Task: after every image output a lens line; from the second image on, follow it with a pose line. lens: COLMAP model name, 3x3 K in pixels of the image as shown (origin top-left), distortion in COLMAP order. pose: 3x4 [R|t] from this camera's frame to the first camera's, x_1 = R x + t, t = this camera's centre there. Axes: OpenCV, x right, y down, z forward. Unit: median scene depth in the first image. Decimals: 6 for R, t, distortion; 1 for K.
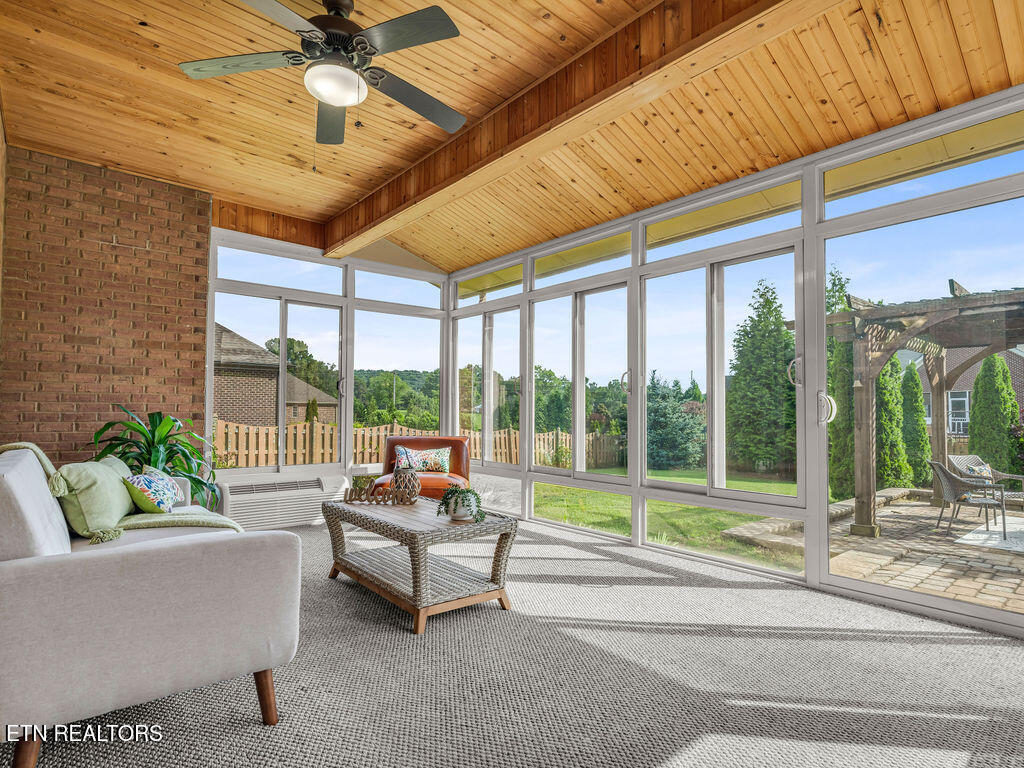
lens RADIAL K [[532.3, 0, 512.0], [0, 532.3, 384.0], [0, 0, 1]] dist [0.000846, 0.000752]
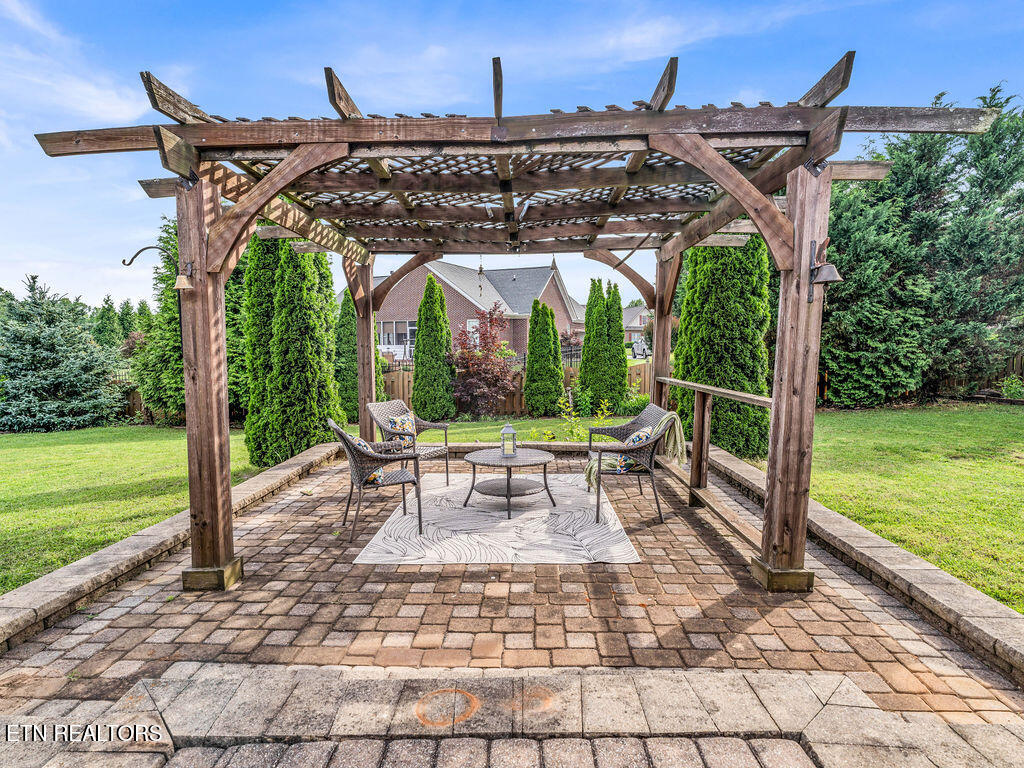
lens RADIAL K [[532.3, 0, 512.0], [0, 532.3, 384.0], [0, 0, 1]] dist [0.000846, 0.000752]
pose [[0.653918, -0.075220, 0.752817, 0.333797], [-0.028848, 0.991843, 0.124161, 0.012856], [-0.756015, -0.102908, 0.646414, 0.325163]]
